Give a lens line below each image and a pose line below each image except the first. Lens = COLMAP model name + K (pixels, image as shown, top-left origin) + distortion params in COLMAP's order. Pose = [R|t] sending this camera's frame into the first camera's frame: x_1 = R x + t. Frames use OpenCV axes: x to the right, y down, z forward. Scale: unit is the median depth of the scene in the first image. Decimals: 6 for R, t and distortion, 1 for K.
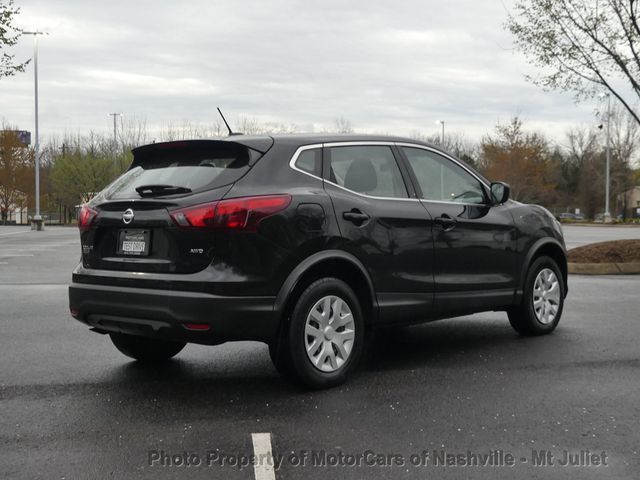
lens RADIAL K [[914.4, 0, 320.4], [0, 914.4, 241.0], [0, 0, 1]] dist [-0.026984, 0.000000]
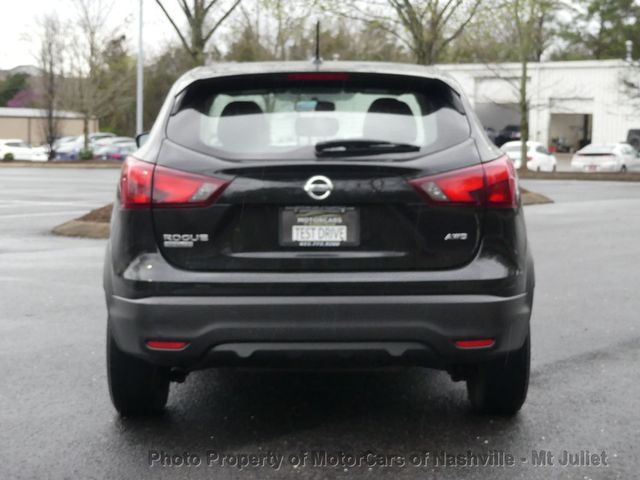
lens RADIAL K [[1276.0, 0, 320.2], [0, 1276.0, 238.3], [0, 0, 1]] dist [-0.001505, 0.000000]
pose [[0.738401, -0.048604, 0.672608, -0.807208], [0.017102, 0.998428, 0.053375, -0.038725], [-0.674145, -0.027909, 0.738072, 0.324668]]
